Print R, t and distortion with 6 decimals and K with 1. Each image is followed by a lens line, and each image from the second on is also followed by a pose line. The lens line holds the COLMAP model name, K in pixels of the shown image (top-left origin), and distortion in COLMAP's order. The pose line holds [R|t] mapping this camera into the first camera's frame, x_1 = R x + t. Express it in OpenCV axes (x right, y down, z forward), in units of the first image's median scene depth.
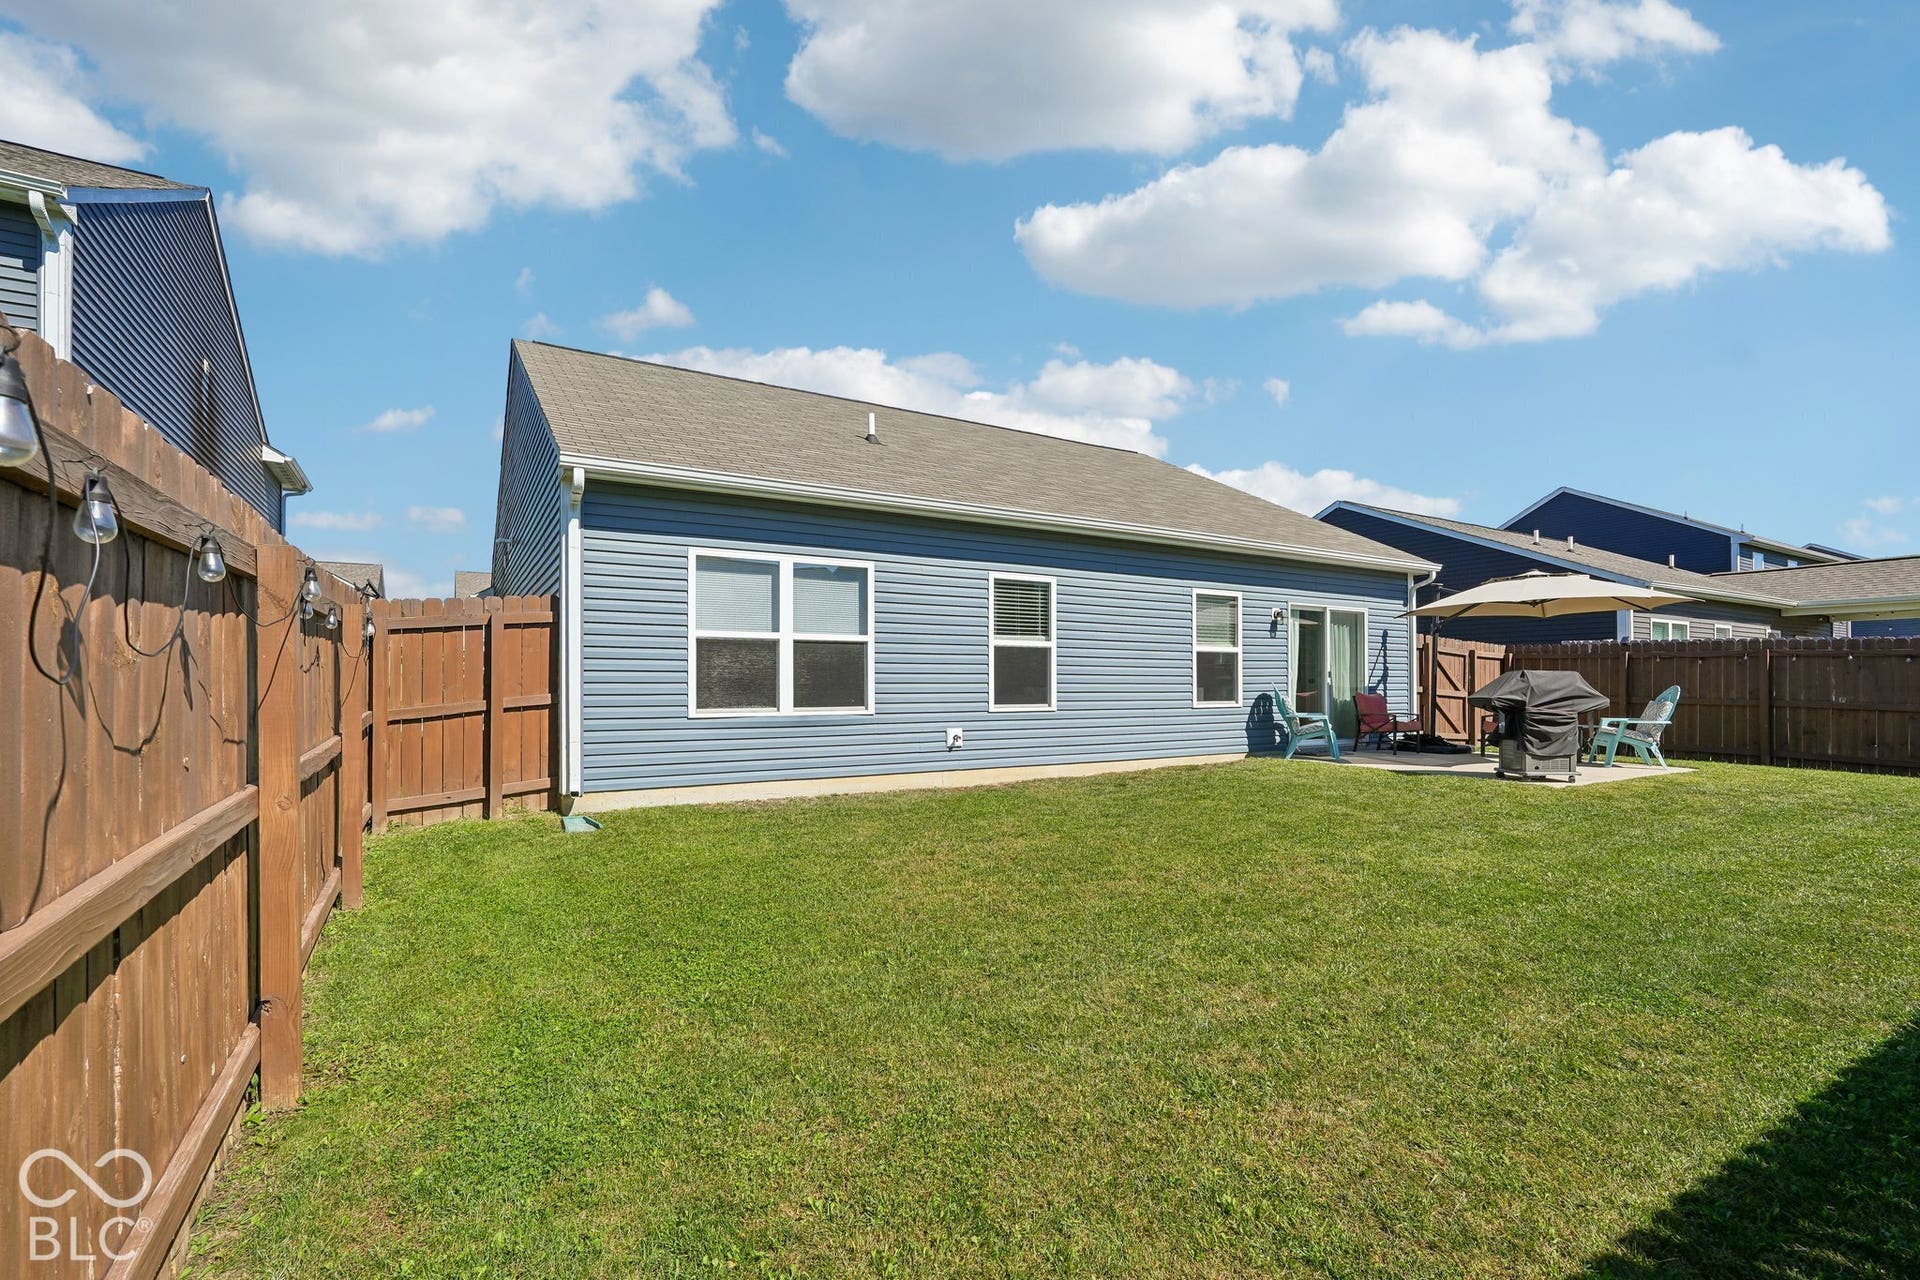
lens RADIAL K [[847.4, 0, 945.3], [0, 847.4, 675.1], [0, 0, 1]] dist [-0.002421, -0.000100]
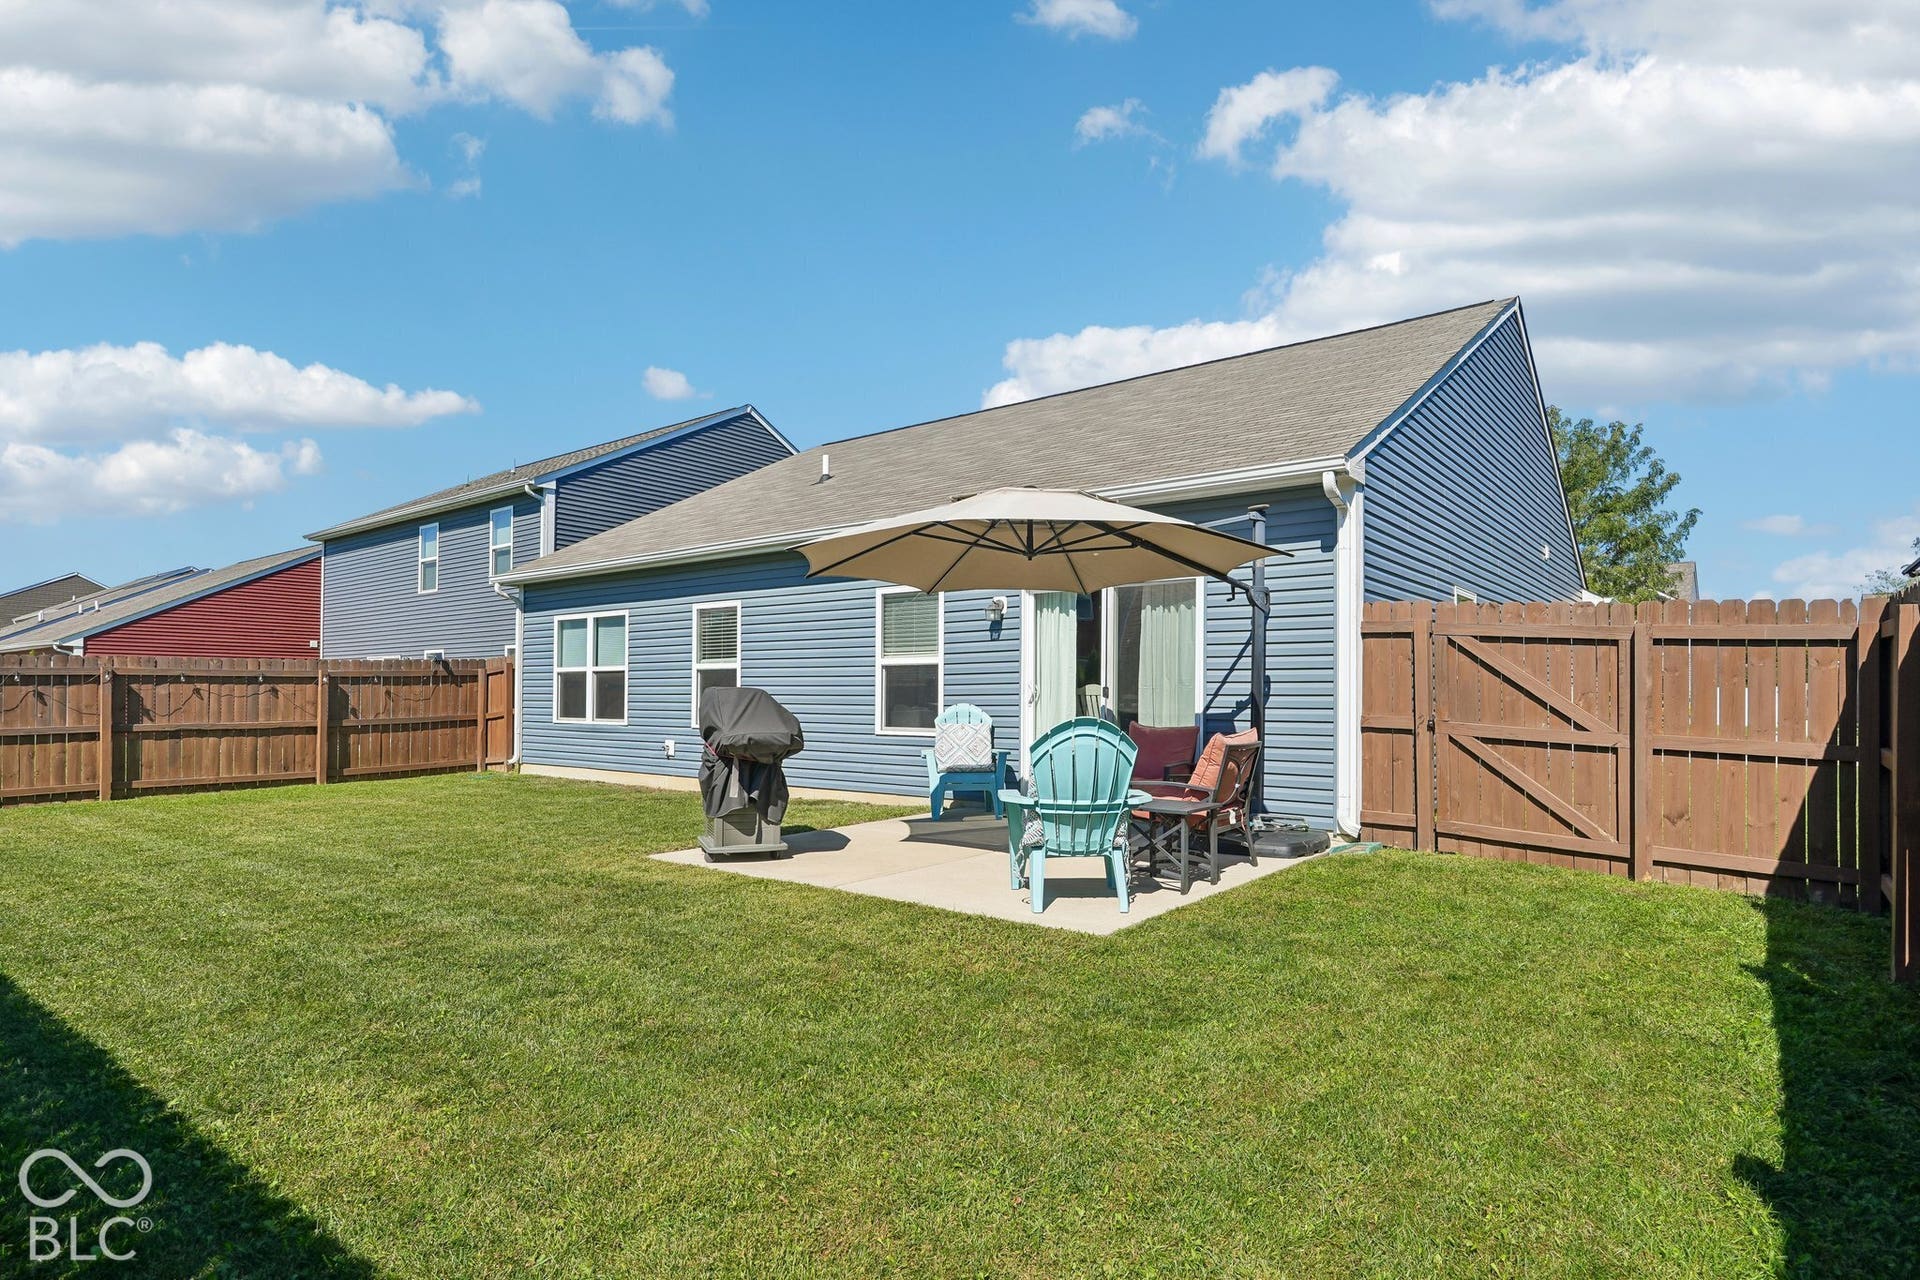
lens RADIAL K [[1024.2, 0, 966.6], [0, 1024.2, 696.9], [0, 0, 1]] dist [0.002980, 0.000096]
pose [[0.356351, -0.004252, -0.934342, 1.401659], [-0.001539, 0.999986, -0.005137, 0.008202], [0.934351, 0.003269, 0.356339, 0.818737]]
